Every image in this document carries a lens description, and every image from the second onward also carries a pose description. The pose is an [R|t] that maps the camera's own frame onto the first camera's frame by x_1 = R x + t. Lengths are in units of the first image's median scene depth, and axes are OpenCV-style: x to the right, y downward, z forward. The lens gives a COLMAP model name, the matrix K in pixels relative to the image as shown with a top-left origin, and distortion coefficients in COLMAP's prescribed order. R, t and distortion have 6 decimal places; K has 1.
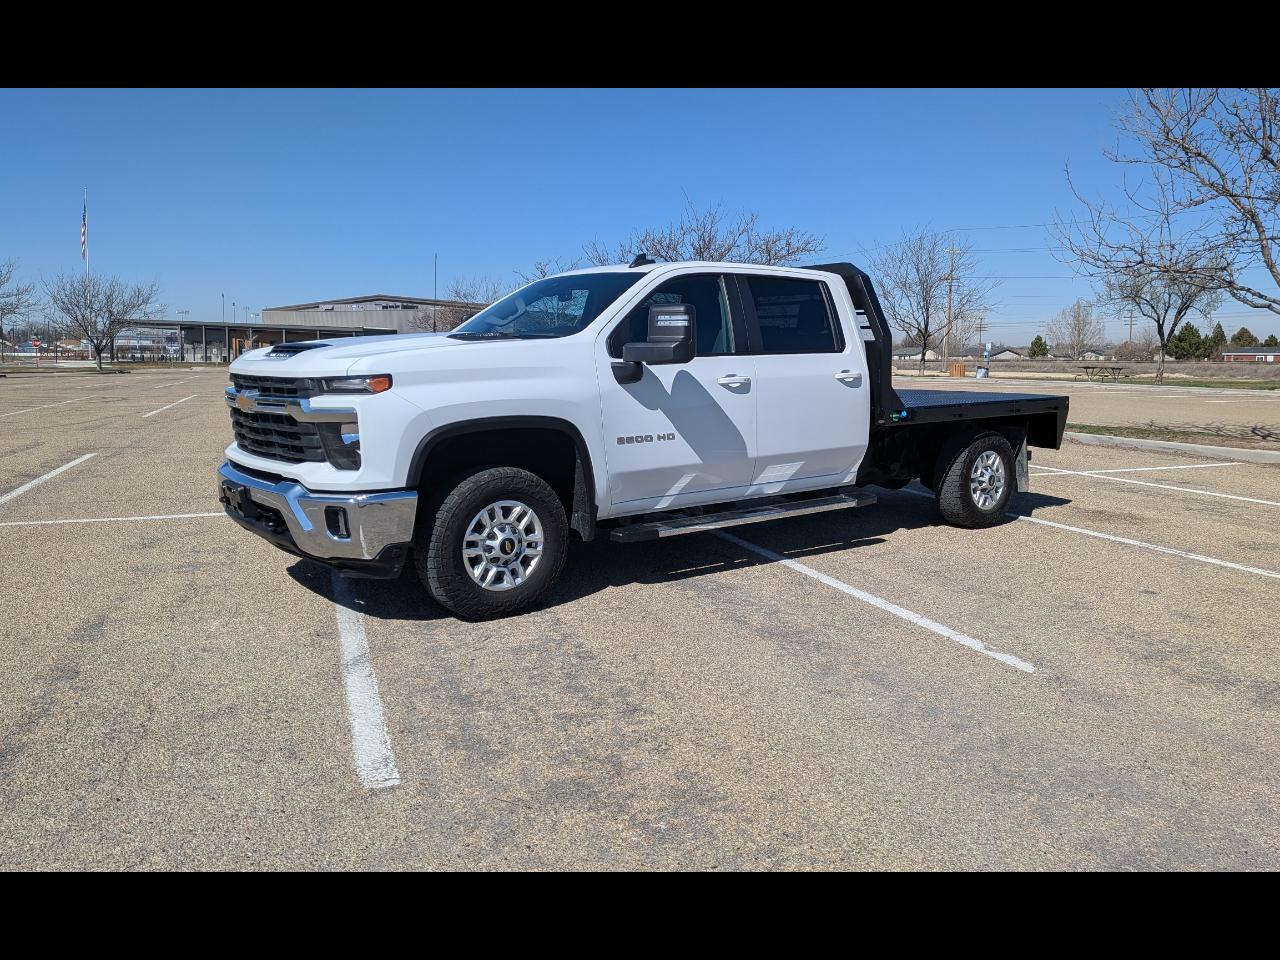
lens RADIAL K [[971.0, 0, 661.3], [0, 971.0, 451.9], [0, 0, 1]] dist [0.053546, -0.077636]
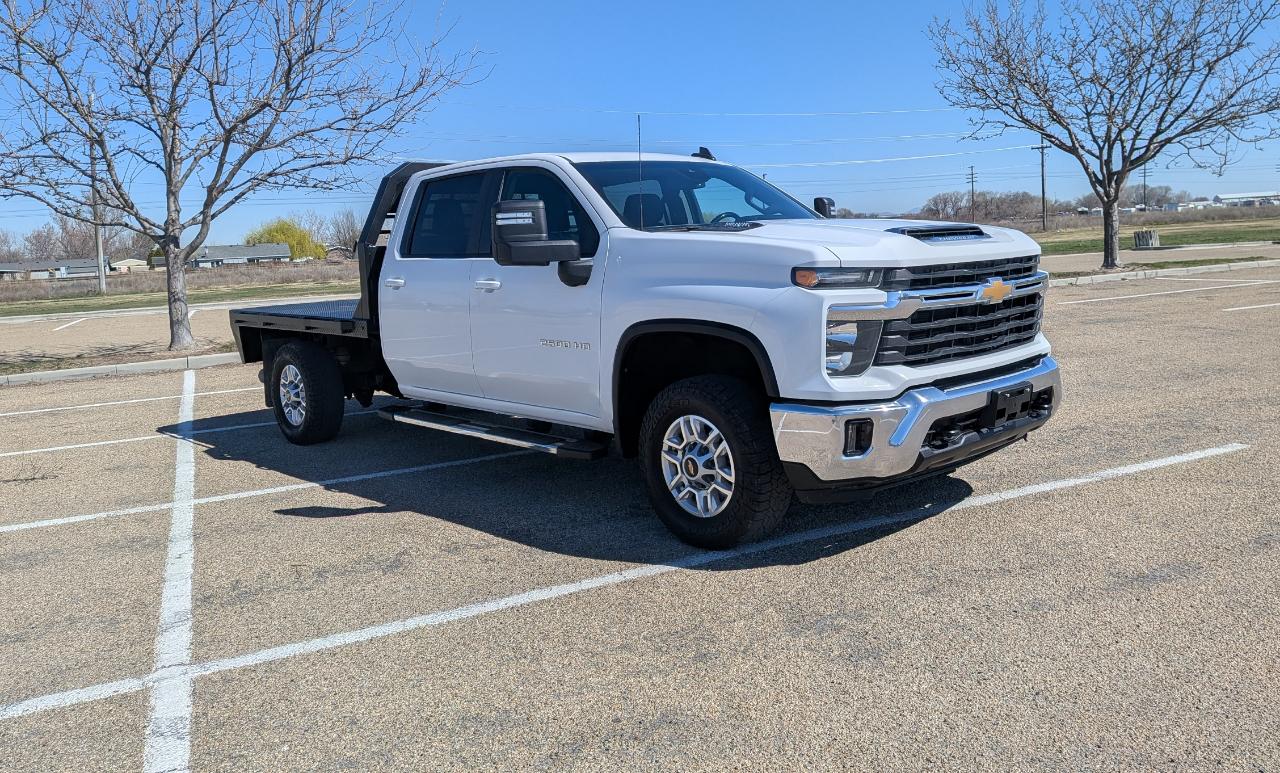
lens RADIAL K [[1046.4, 0, 627.6], [0, 1046.4, 352.1], [0, 0, 1]] dist [0.044469, -0.098814]
pose [[-0.107249, -0.101547, 0.989033, -1.213642], [0.151879, 0.981422, 0.117235, -0.144475], [-0.982563, 0.162787, -0.089834, 1.312976]]
